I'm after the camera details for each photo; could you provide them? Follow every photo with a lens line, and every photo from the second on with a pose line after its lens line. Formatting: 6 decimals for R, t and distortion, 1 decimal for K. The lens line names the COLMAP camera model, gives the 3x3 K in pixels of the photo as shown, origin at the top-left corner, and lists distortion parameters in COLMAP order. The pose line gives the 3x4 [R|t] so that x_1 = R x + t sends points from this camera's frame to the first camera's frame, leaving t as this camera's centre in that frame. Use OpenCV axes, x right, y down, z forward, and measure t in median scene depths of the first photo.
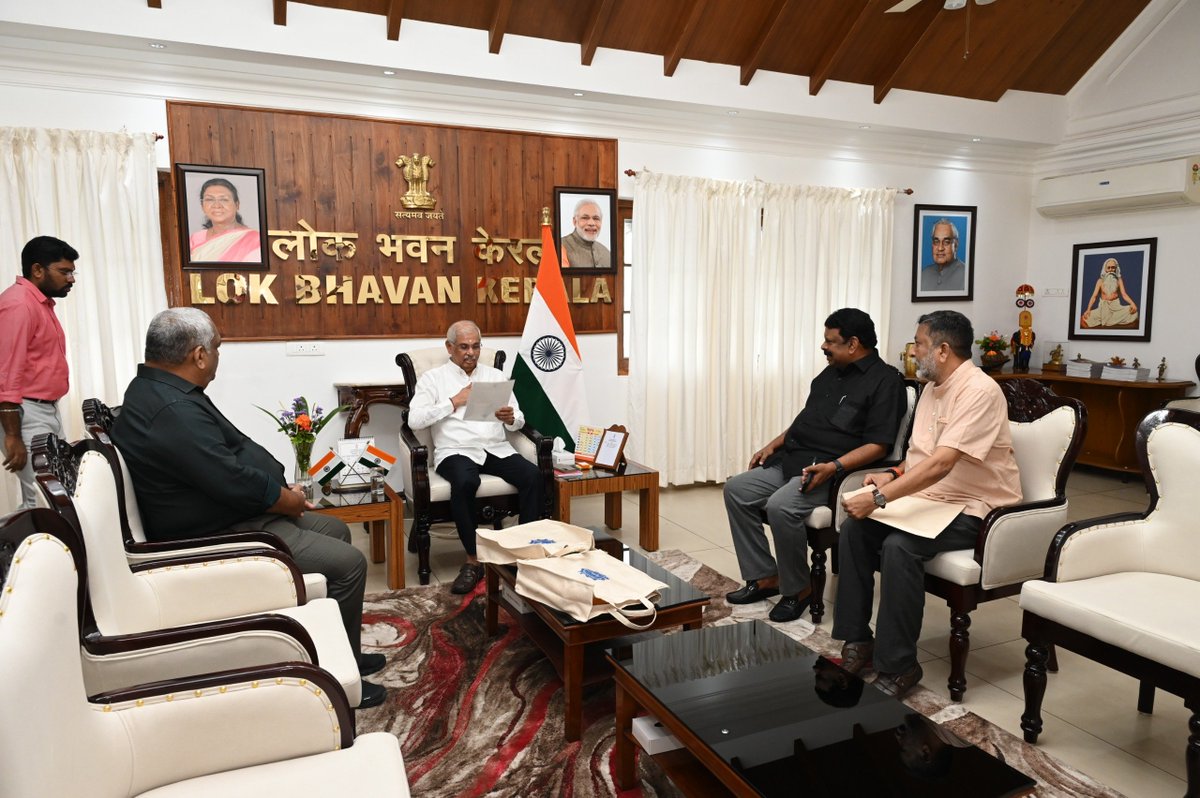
lens RADIAL K [[820.6, 0, 605.2], [0, 820.6, 403.7], [0, 0, 1]] dist [0.002627, 0.000837]
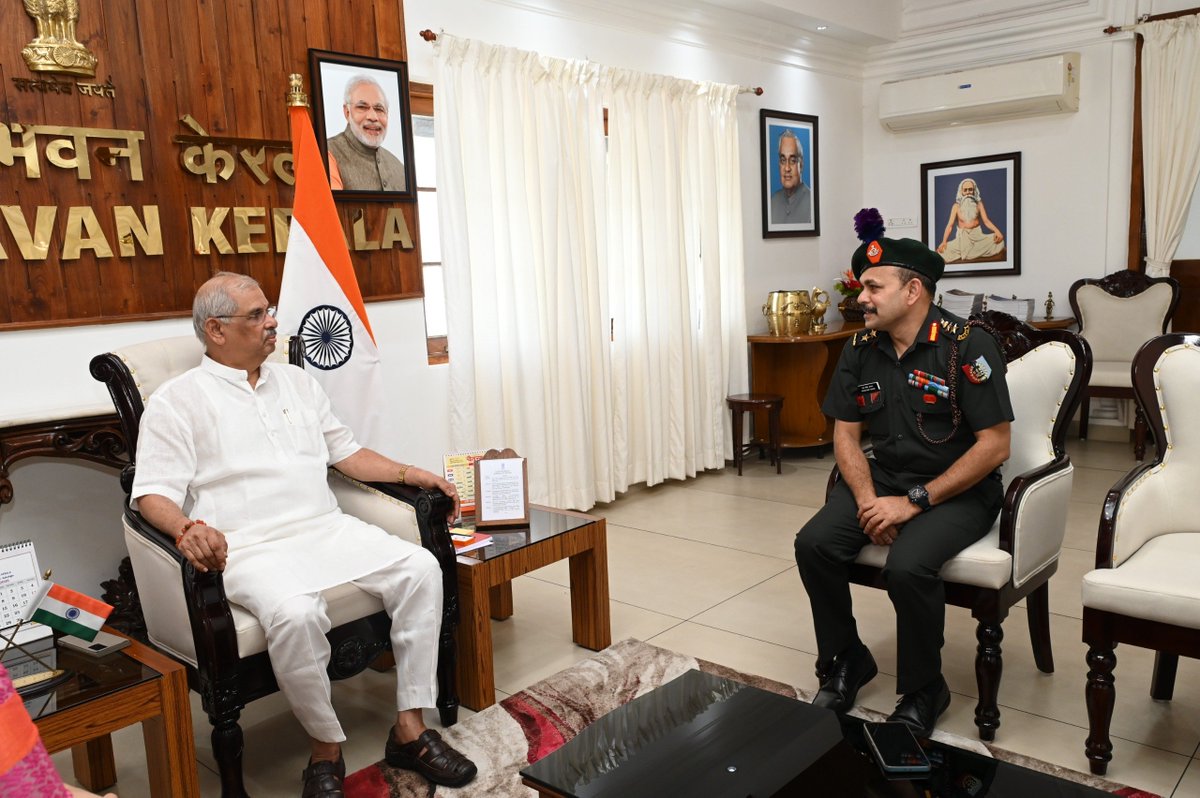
lens RADIAL K [[966.7, 0, 602.9], [0, 966.7, 403.1], [0, 0, 1]] dist [0.000633, 0.003417]
pose [[0.913264, -0.098556, 0.395267, -0.172948], [0.092809, 0.995114, 0.033688, -0.020299], [-0.396656, 0.005919, 0.917948, 0.300149]]
